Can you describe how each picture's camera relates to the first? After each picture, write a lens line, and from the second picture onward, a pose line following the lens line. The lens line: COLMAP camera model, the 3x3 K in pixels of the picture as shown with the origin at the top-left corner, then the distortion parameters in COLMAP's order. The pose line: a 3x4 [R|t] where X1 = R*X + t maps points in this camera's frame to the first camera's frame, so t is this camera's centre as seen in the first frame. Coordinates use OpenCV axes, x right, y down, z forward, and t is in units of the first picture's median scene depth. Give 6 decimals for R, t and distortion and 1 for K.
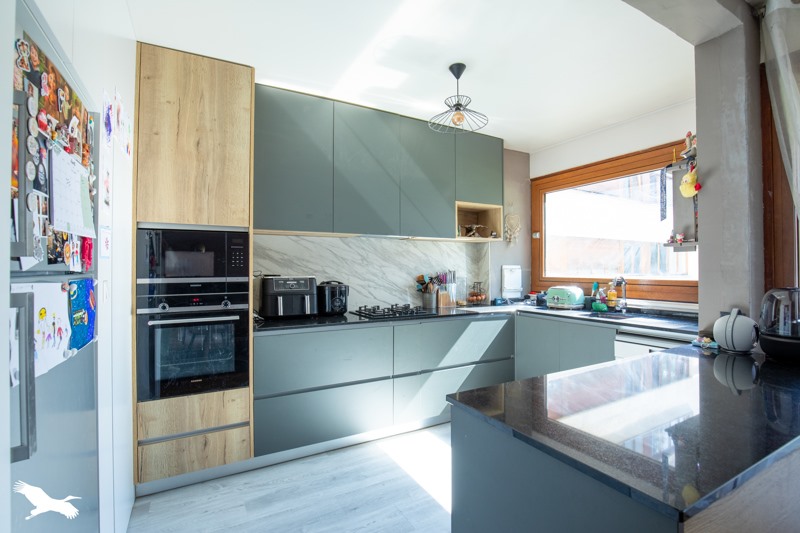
lens RADIAL K [[365.9, 0, 400.0], [0, 365.9, 266.5], [0, 0, 1]] dist [-0.057656, 0.000039]
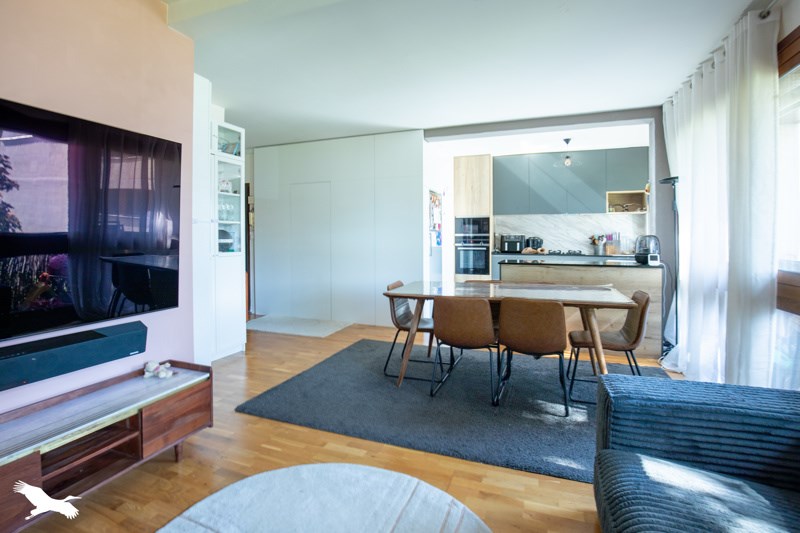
lens RADIAL K [[365.9, 0, 400.0], [0, 365.9, 266.5], [0, 0, 1]] dist [-0.057656, 0.000039]
pose [[0.641772, 0.060060, -0.764540, 1.227925], [0.005352, 0.996554, 0.082779, 0.041325], [0.766876, -0.057217, 0.639239, -1.244572]]
